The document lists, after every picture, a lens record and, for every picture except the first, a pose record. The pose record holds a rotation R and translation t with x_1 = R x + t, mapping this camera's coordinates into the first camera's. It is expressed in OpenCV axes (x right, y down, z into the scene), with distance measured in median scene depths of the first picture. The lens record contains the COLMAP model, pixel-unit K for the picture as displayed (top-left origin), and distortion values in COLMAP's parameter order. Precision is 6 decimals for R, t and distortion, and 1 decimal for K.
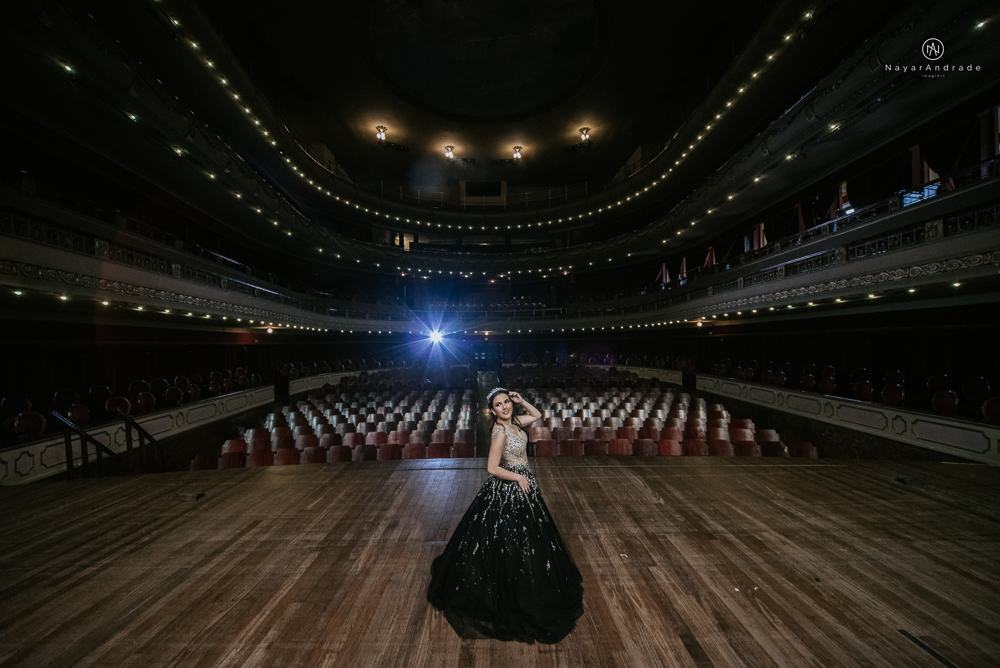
lens RADIAL K [[384.3, 0, 499.6], [0, 384.3, 345.0], [0, 0, 1]] dist [-0.017200, 0.002154]
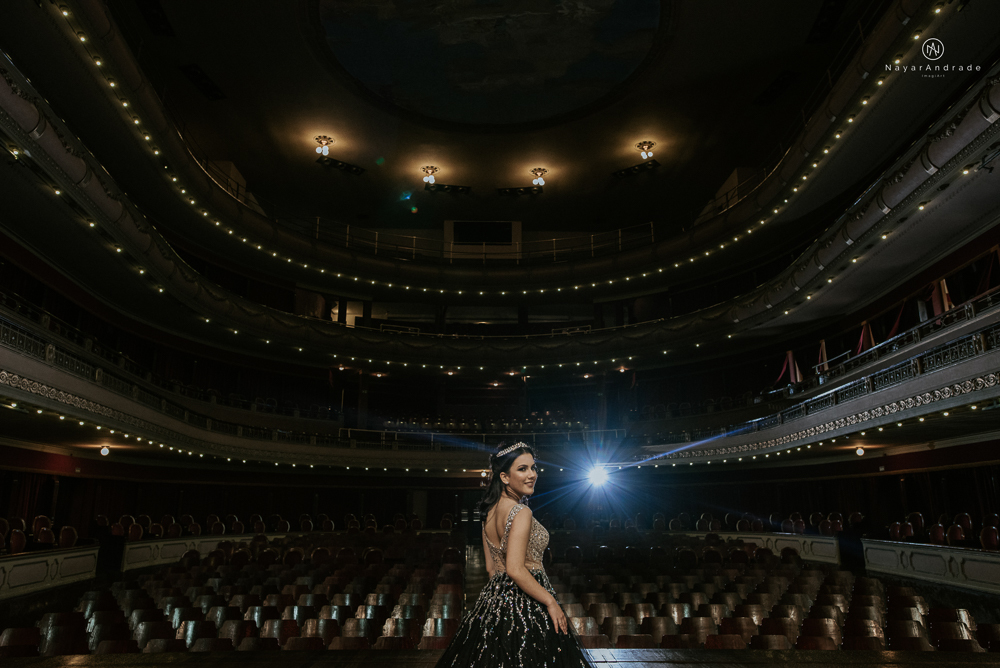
lens RADIAL K [[688.7, 0, 501.8], [0, 688.7, 337.0], [0, 0, 1]] dist [-0.049817, 0.042040]
pose [[0.999893, 0.011324, -0.009269, -0.000483], [-0.013273, 0.968517, -0.248592, 0.055908], [0.006162, 0.248688, 0.968564, -0.031970]]
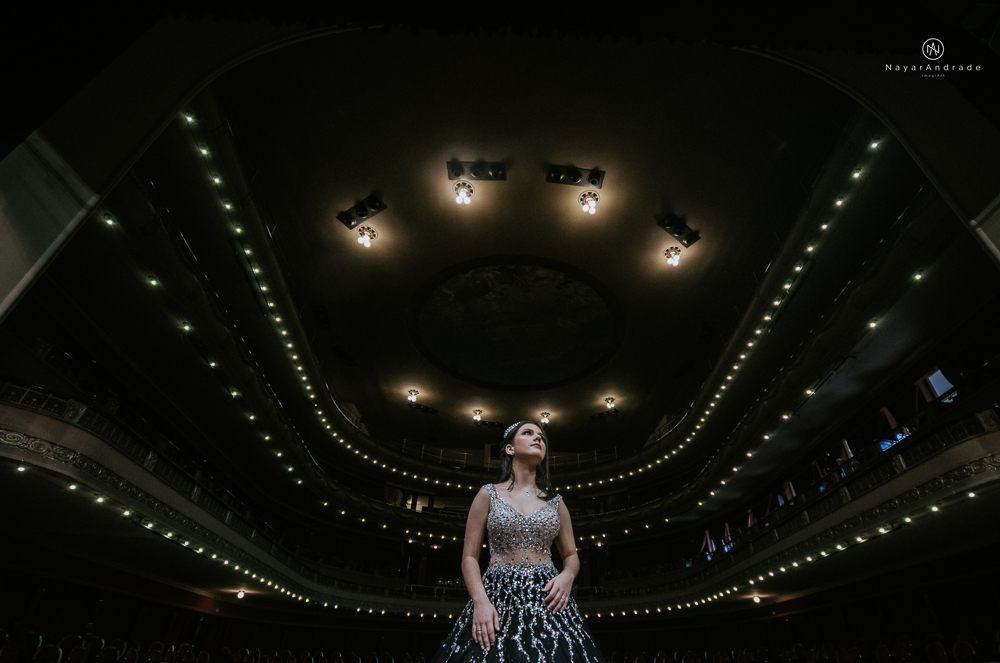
lens RADIAL K [[451.4, 0, 541.6], [0, 451.4, 374.3], [0, 0, 1]] dist [-0.014072, 0.000636]
pose [[0.999173, 0.032050, 0.025016, 0.008861], [-0.013165, 0.837193, -0.546749, 0.110637], [-0.038466, 0.545967, 0.836923, -0.121523]]
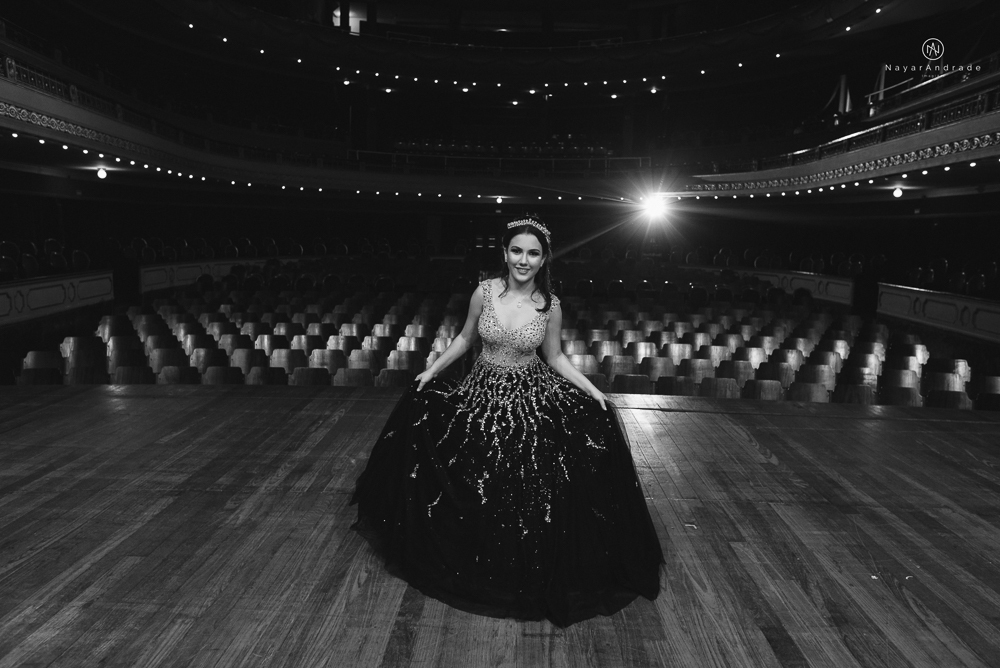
lens RADIAL K [[706.8, 0, 502.0], [0, 706.8, 337.1], [0, 0, 1]] dist [-0.050041, 0.042363]
pose [[0.998619, 0.043796, -0.029011, 0.016545], [-0.039160, 0.988710, 0.144635, 0.035866], [0.035018, -0.143299, 0.989060, -0.007290]]
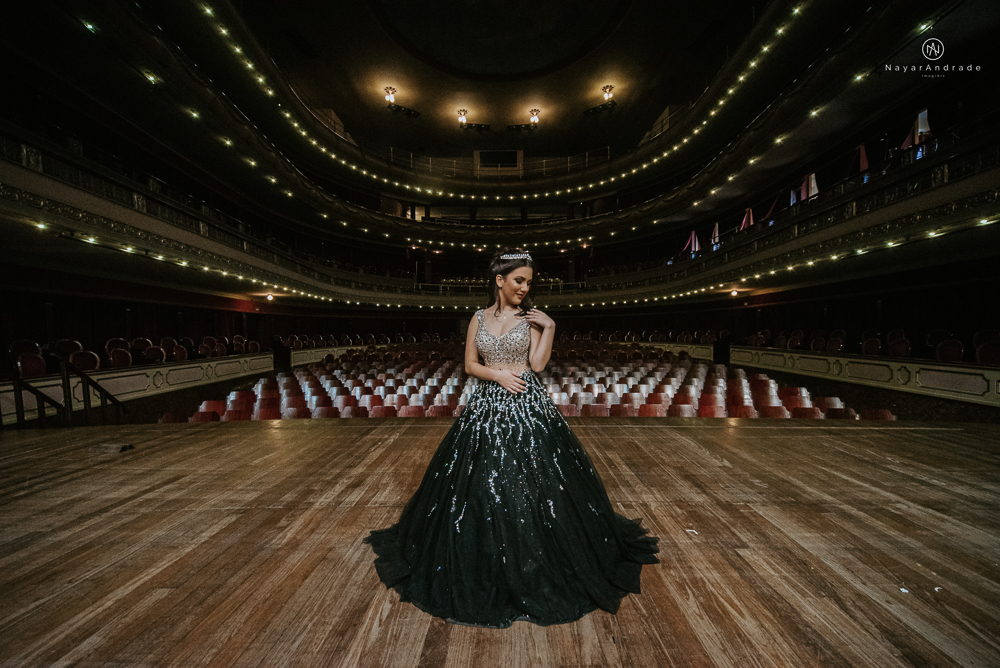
lens RADIAL K [[384.3, 0, 499.6], [0, 384.3, 345.0], [0, 0, 1]] dist [-0.017200, 0.002154]
pose [[0.999141, 0.007262, -0.040791, 0.007318], [-0.006016, 0.999514, 0.030582, 0.063229], [0.040994, -0.030310, 0.998700, 0.102057]]
